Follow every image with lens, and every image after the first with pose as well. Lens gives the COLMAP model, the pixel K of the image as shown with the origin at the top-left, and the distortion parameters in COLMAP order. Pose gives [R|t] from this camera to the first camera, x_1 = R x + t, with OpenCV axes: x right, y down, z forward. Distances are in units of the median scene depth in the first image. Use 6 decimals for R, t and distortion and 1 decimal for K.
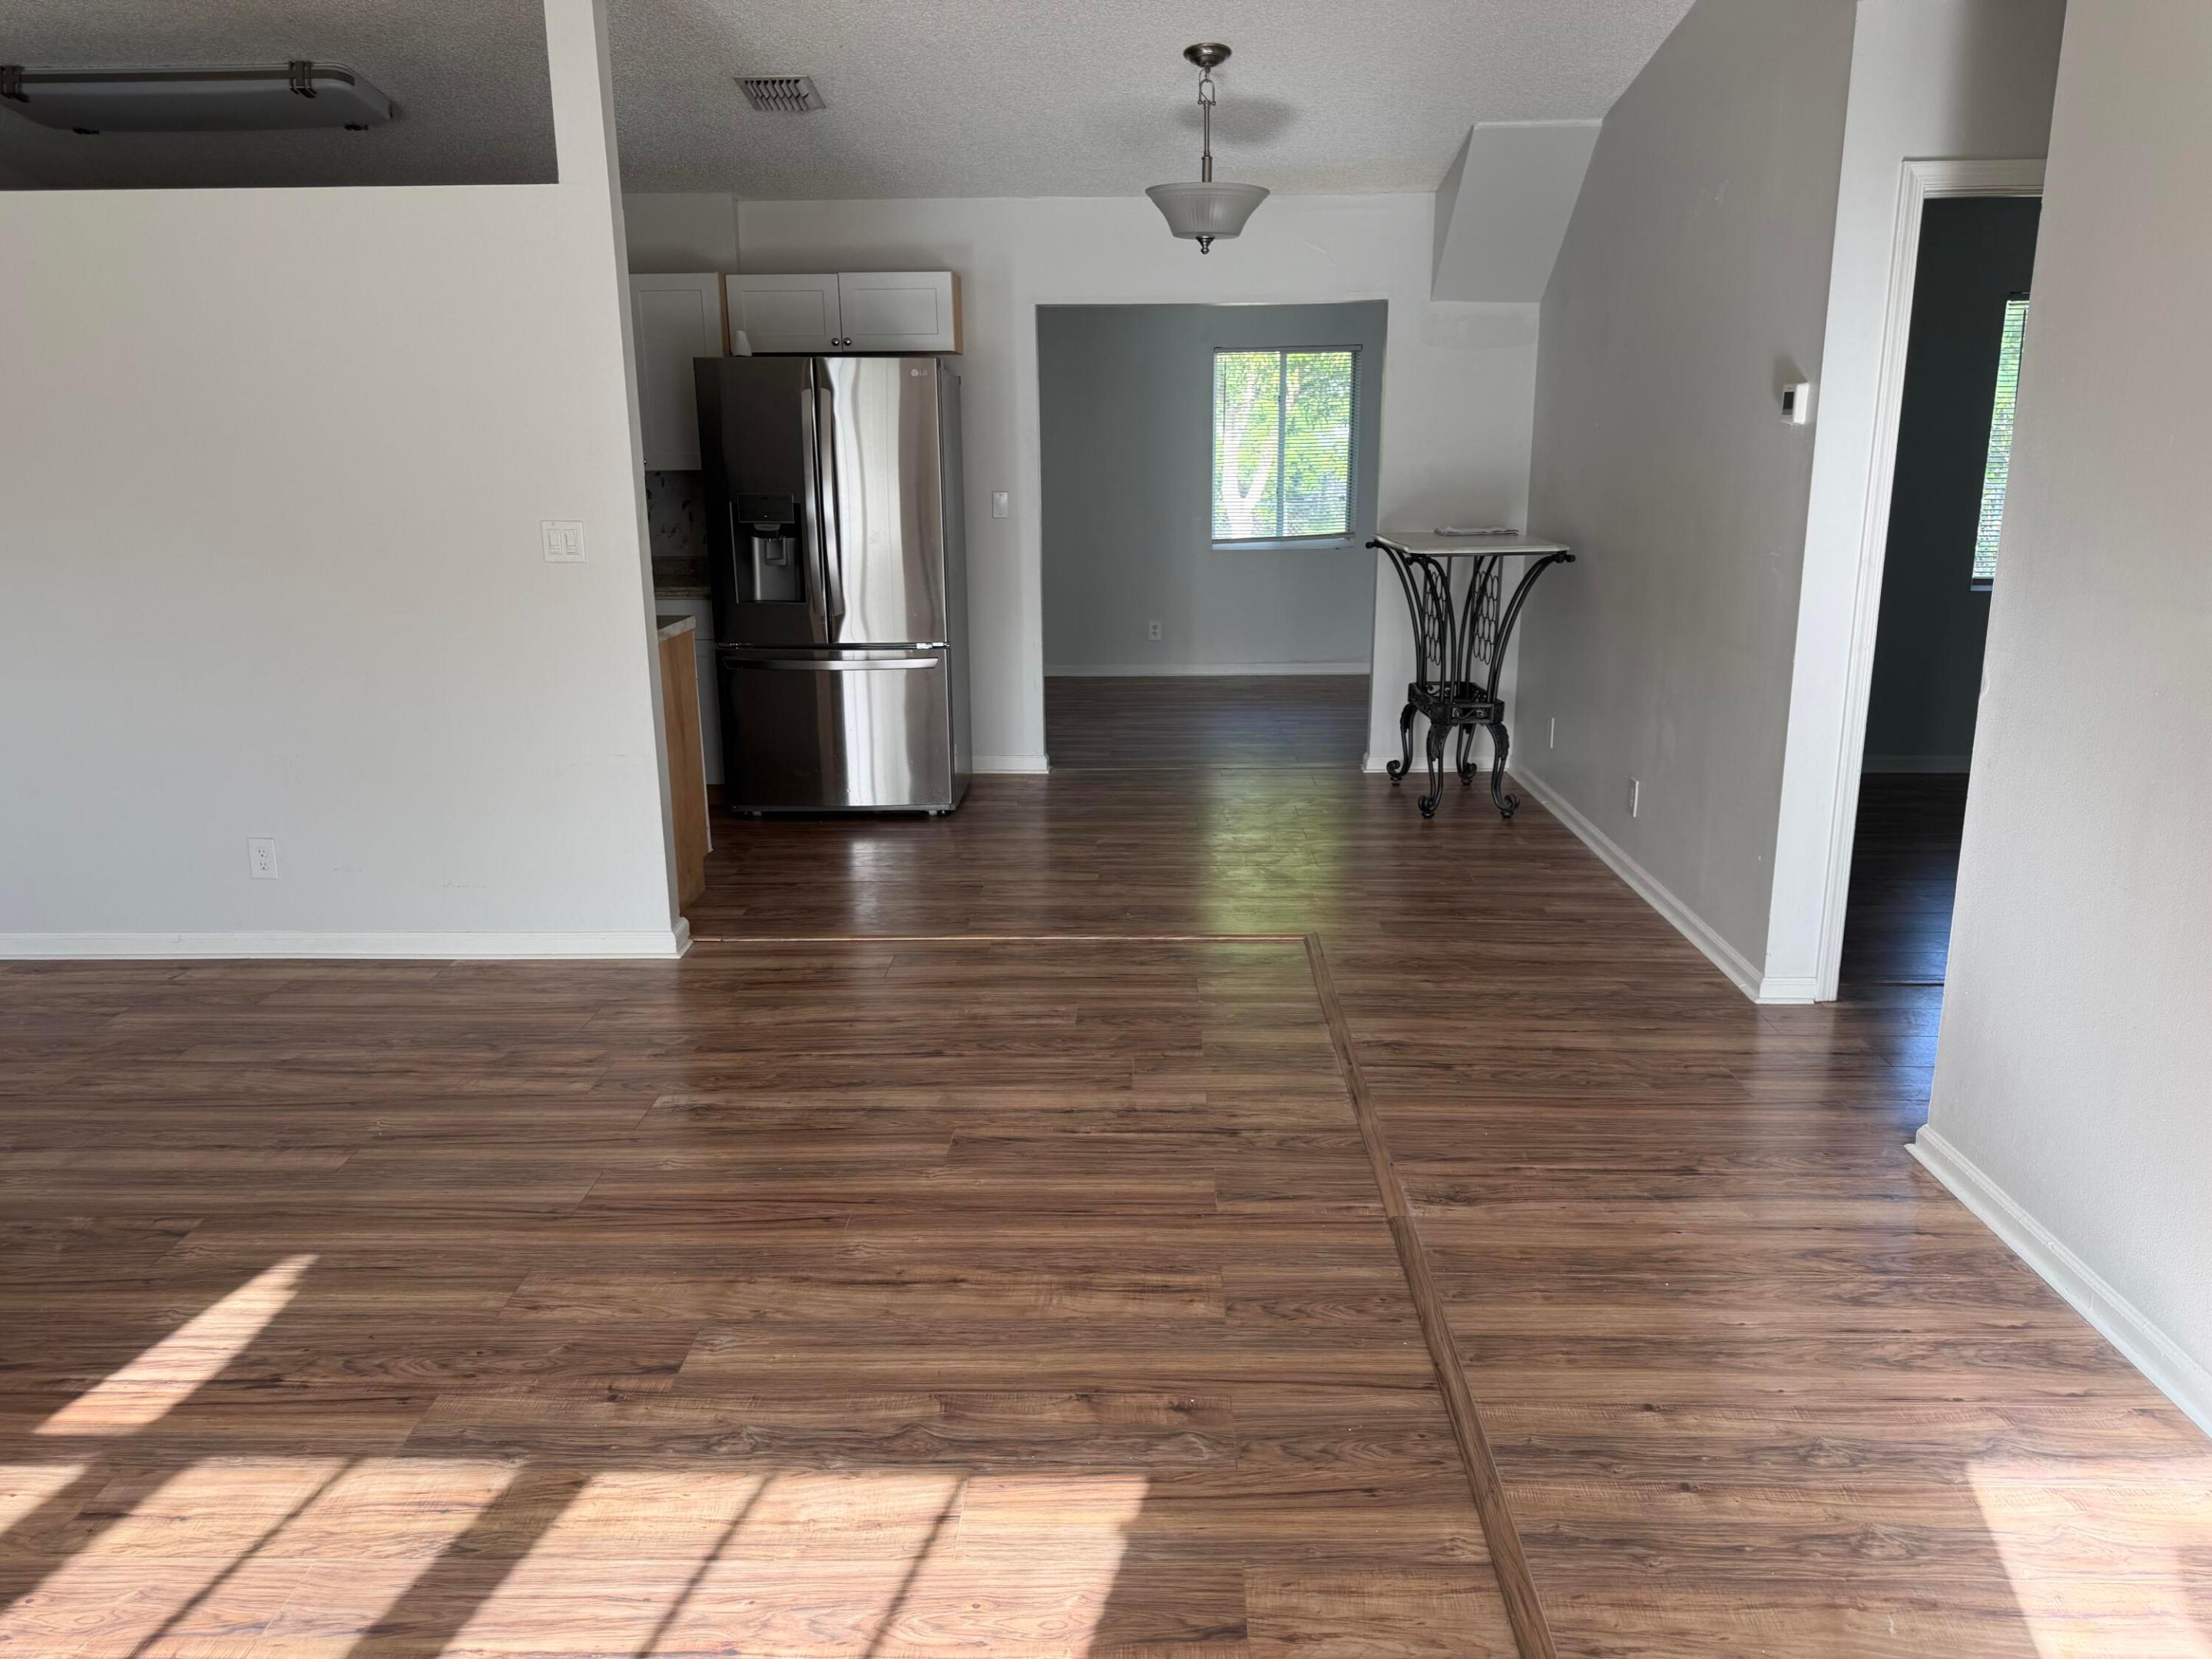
lens RADIAL K [[1553.6, 0, 1095.1], [0, 1553.6, 832.8], [0, 0, 1]] dist [0.028412, -0.032584]
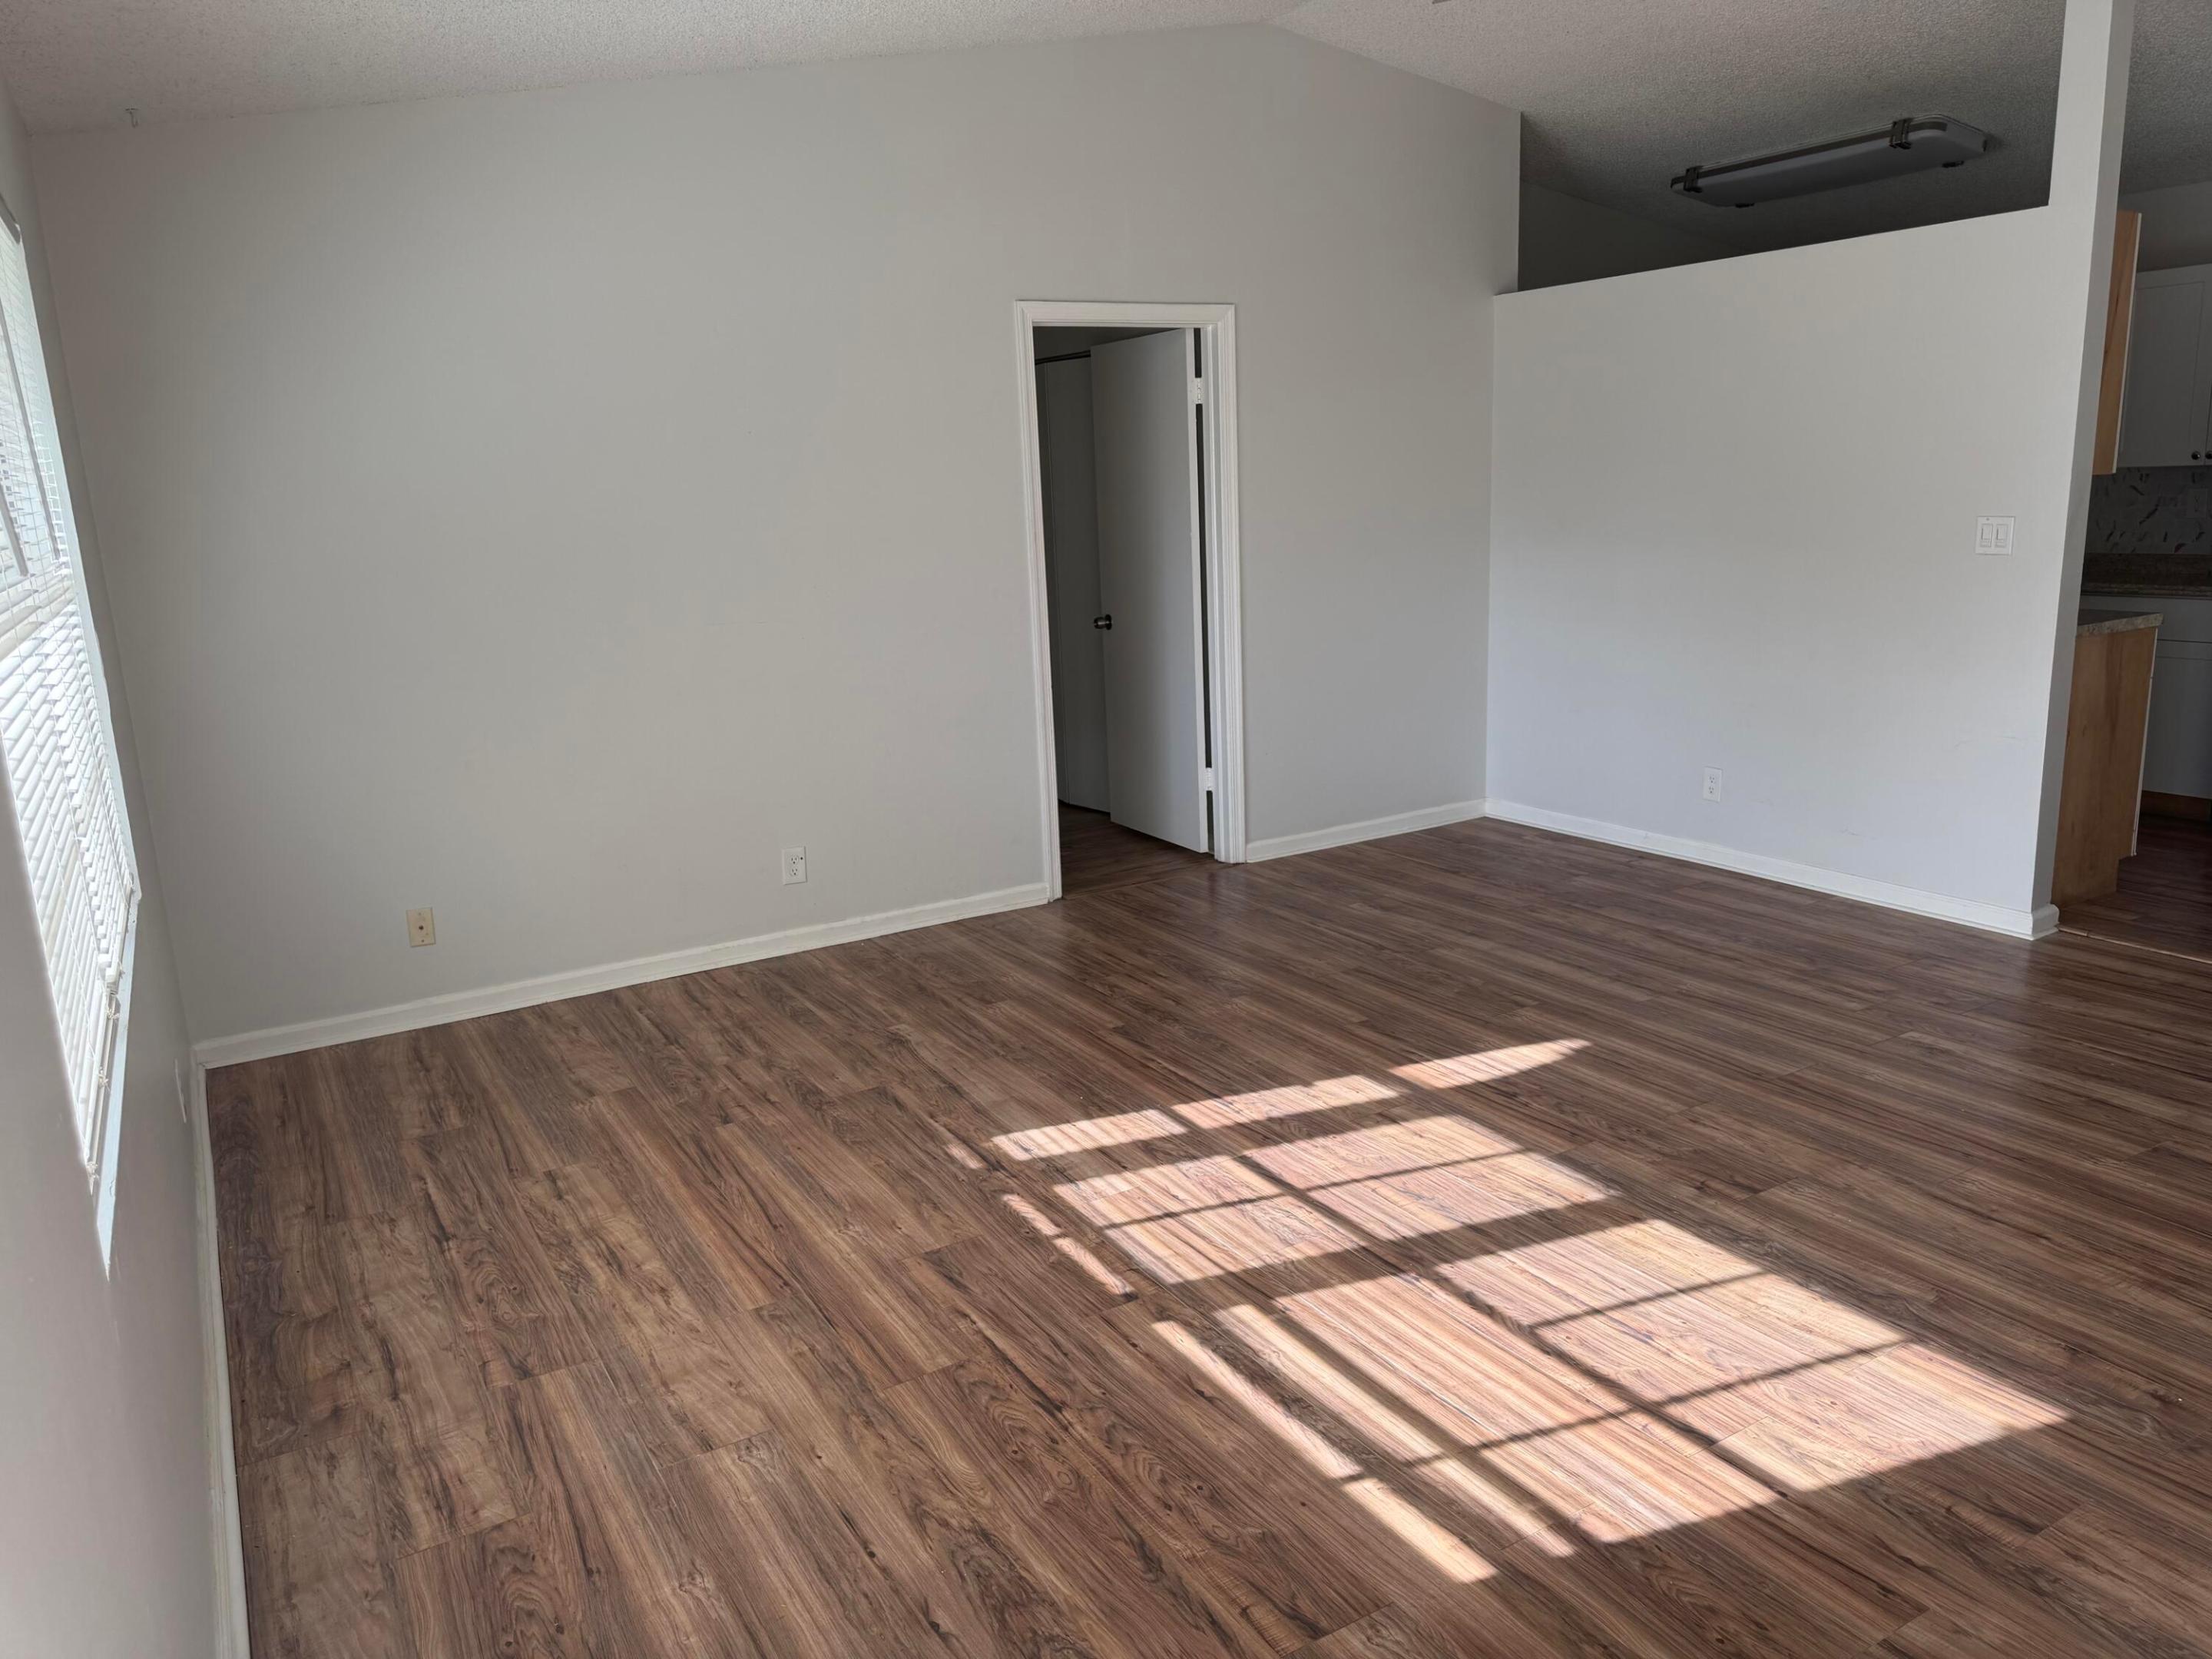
lens RADIAL K [[1536.7, 0, 1106.0], [0, 1536.7, 829.5], [0, 0, 1]] dist [0.127132, -0.206830]
pose [[0.530015, 0.178909, -0.828901, 0.342111], [-0.178261, 0.979155, 0.097356, 0.023822], [0.829040, 0.096161, 0.550859, -0.115953]]
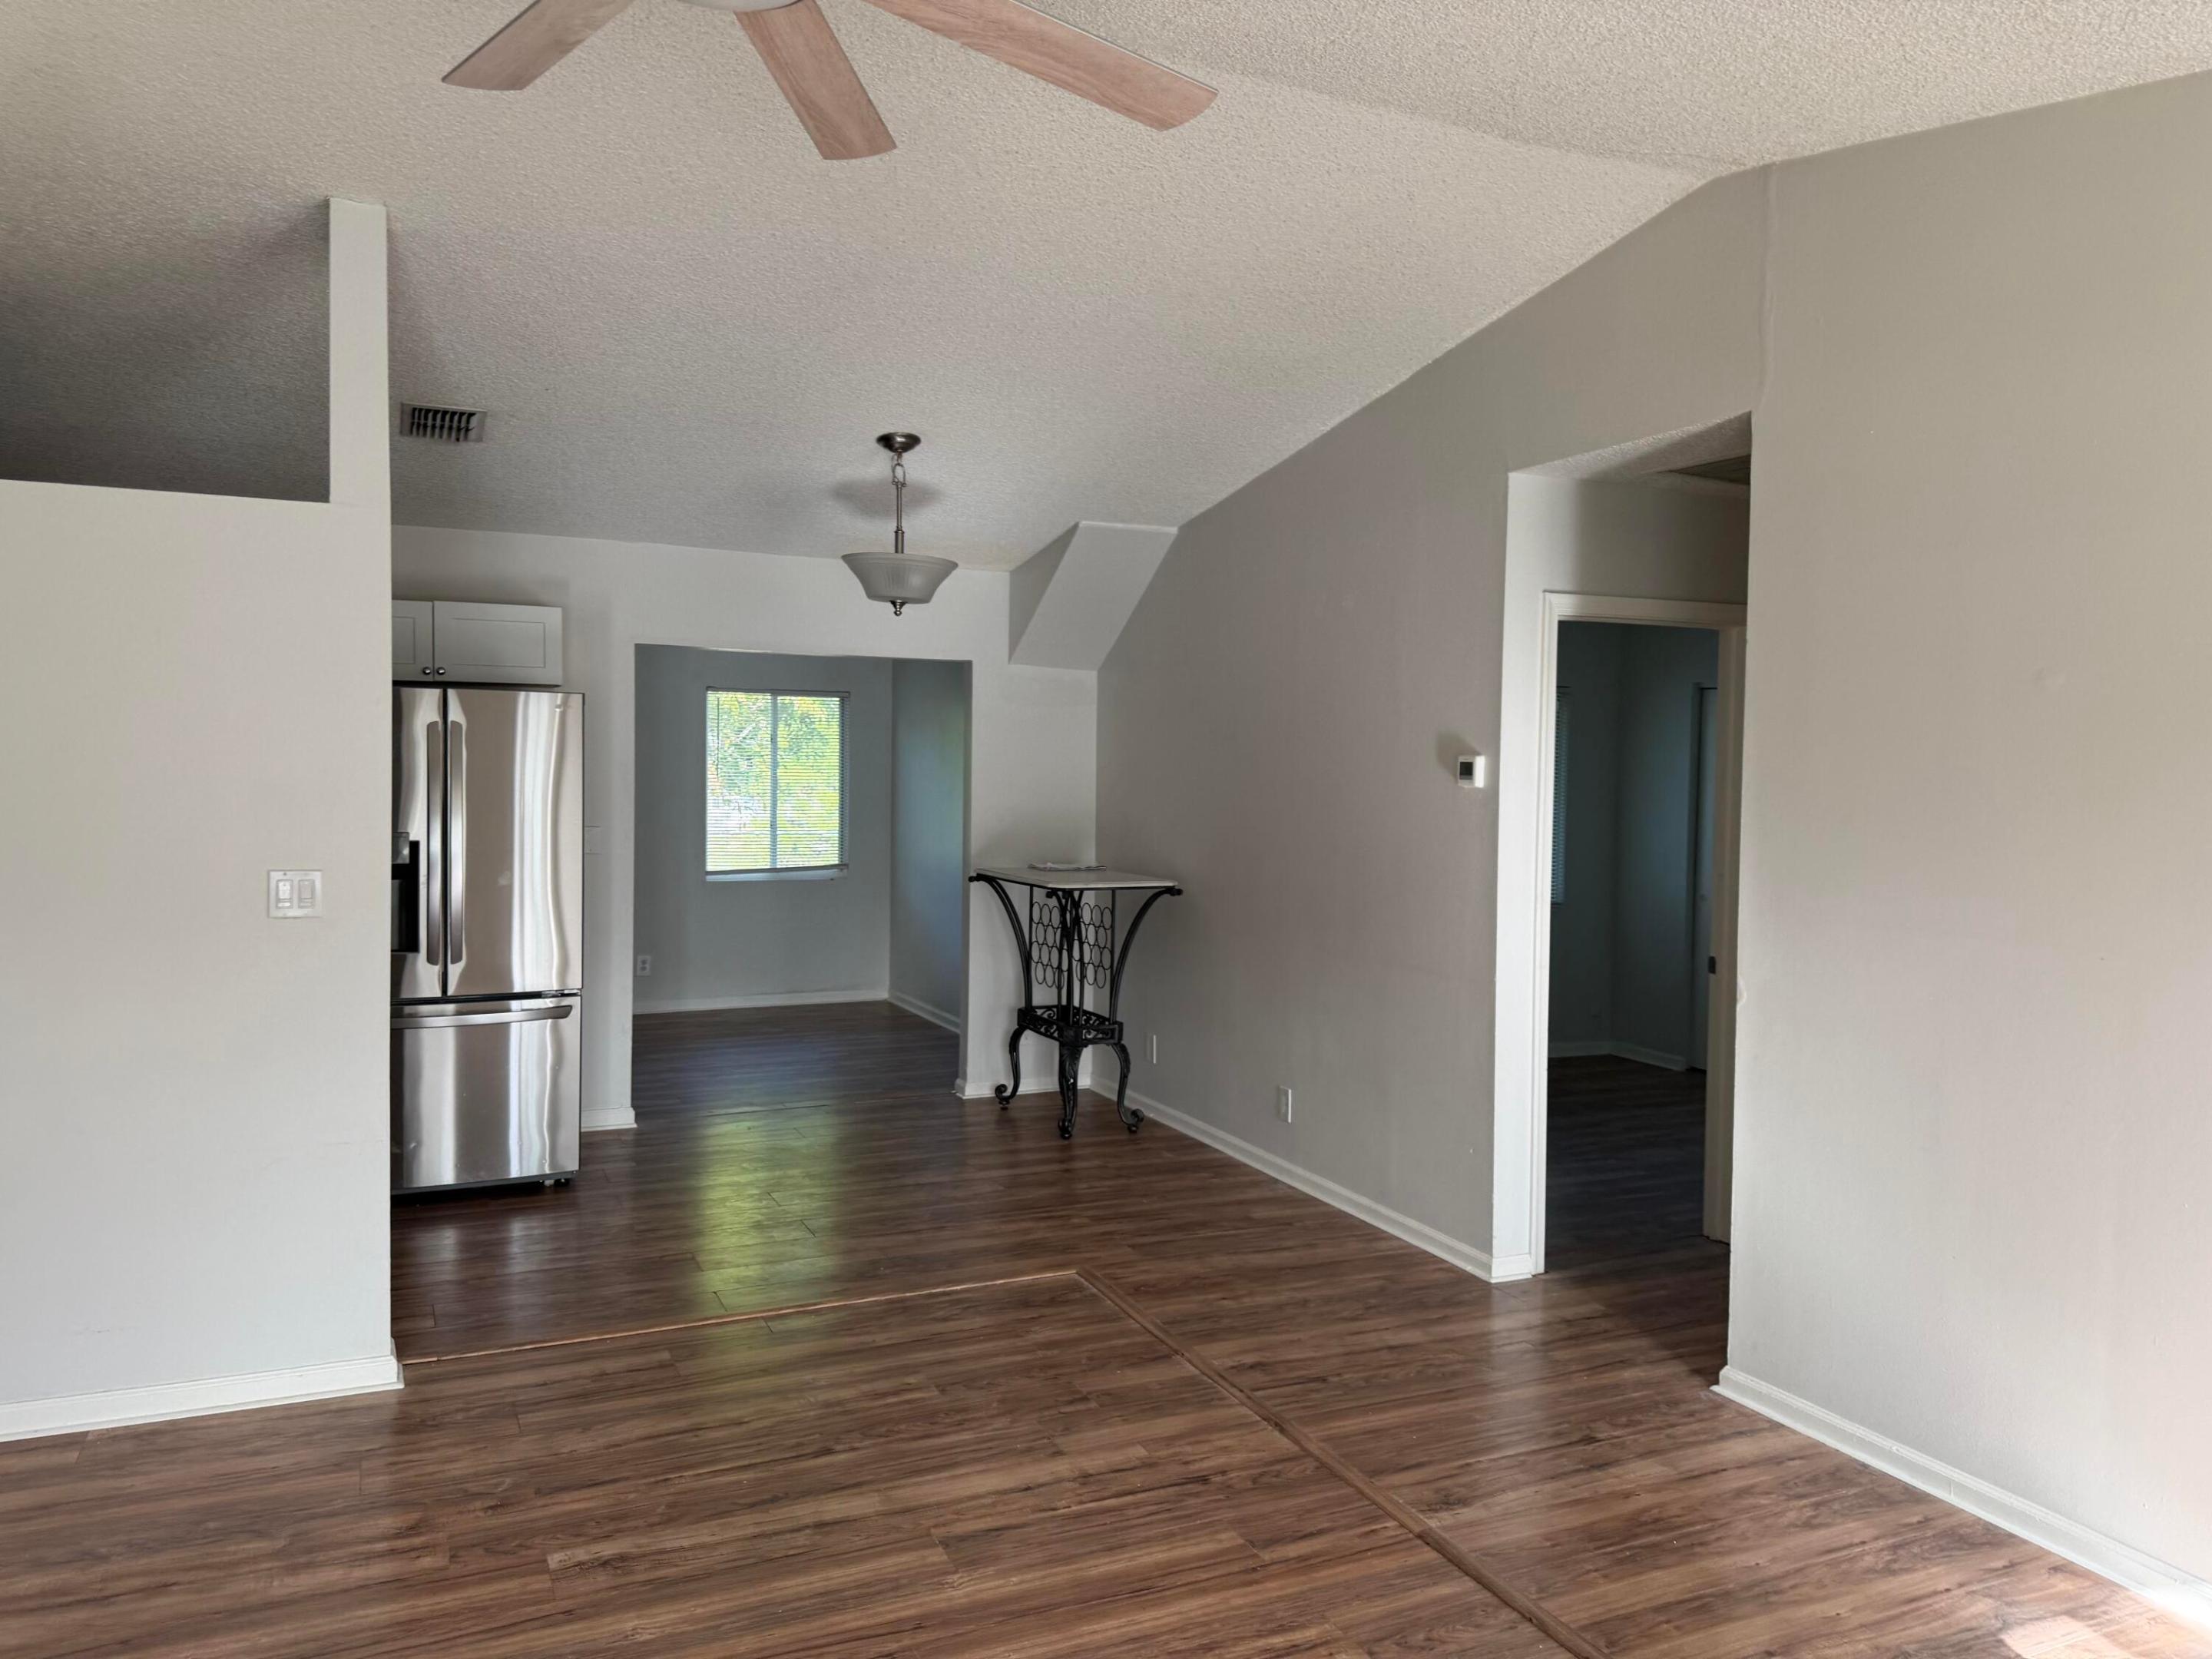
lens RADIAL K [[1553.6, 0, 1095.1], [0, 1553.6, 832.8], [0, 0, 1]] dist [0.028412, -0.032584]
pose [[0.896078, 0.005607, 0.443860, -0.424557], [0.084345, 0.979553, -0.182653, -0.036138], [-0.435809, 0.201109, 0.877283, 0.070920]]
